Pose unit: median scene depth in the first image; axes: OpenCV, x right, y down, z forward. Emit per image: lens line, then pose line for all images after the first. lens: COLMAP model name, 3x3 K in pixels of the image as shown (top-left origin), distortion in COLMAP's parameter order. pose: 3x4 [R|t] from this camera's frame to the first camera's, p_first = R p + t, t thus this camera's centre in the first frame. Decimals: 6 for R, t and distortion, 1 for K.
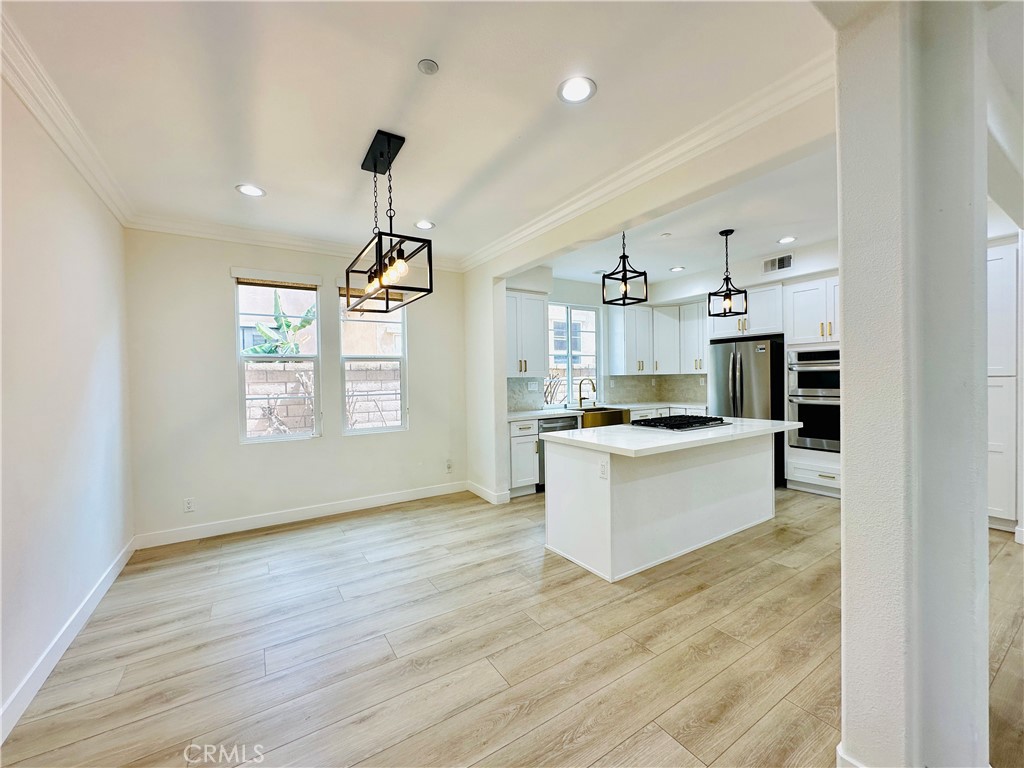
lens RADIAL K [[409.6, 0, 512.7], [0, 409.6, 383.0], [0, 0, 1]] dist [-0.002383, -0.000390]
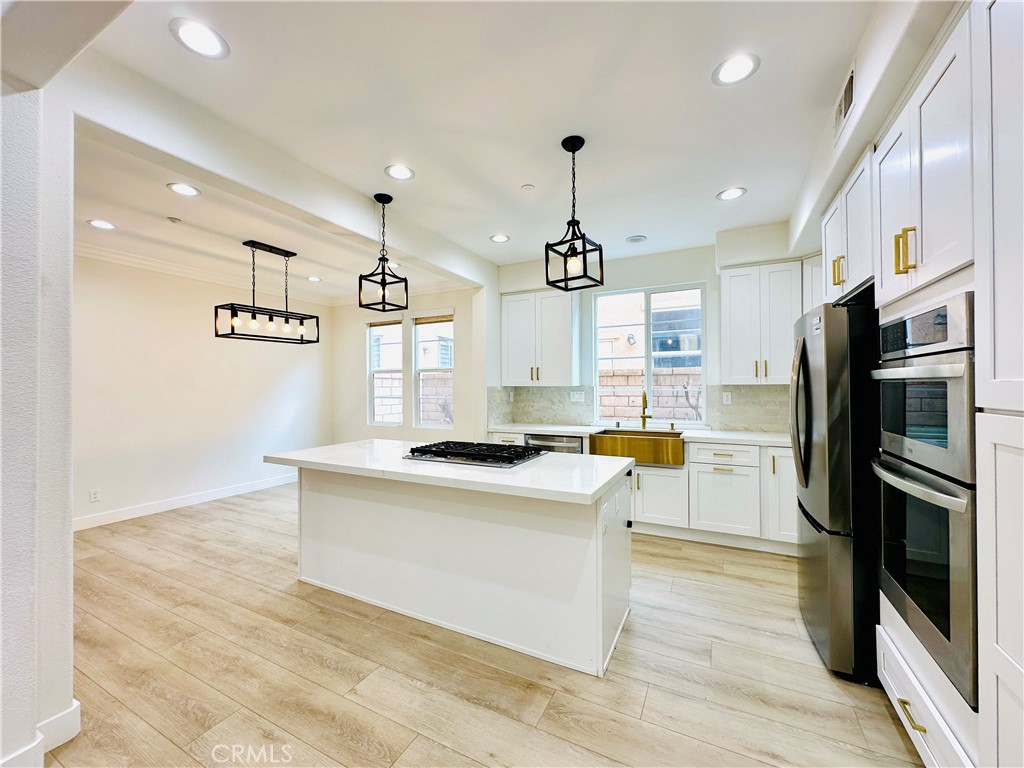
lens RADIAL K [[409.6, 0, 512.1], [0, 409.6, 382.6], [0, 0, 1]] dist [-0.002383, -0.000390]
pose [[0.502612, 0.006977, -0.864484, 0.897631], [-0.016903, 0.999856, -0.001757, -0.022383], [0.864347, 0.015495, 0.502657, 0.580668]]
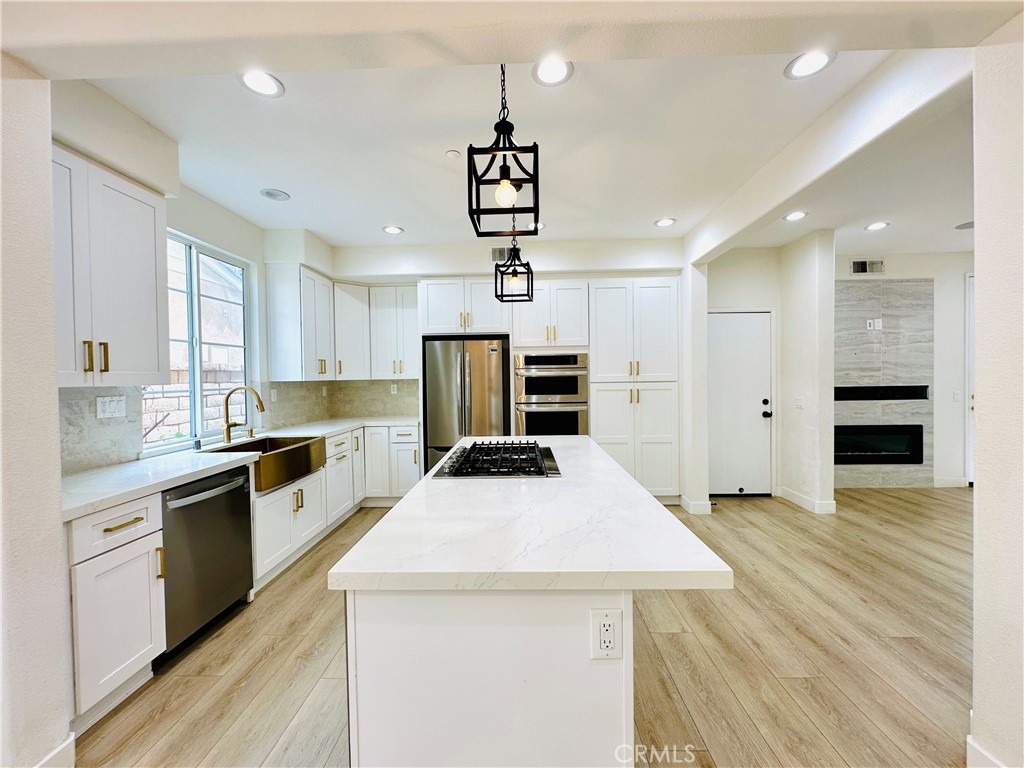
lens RADIAL K [[409.6, 0, 511.1], [0, 409.6, 383.7], [0, 0, 1]] dist [-0.002383, -0.000390]
pose [[0.564887, -0.006338, 0.825144, -0.080908], [0.018257, 0.999822, -0.004819, -0.009084], [-0.824966, 0.017786, 0.564902, 0.541164]]
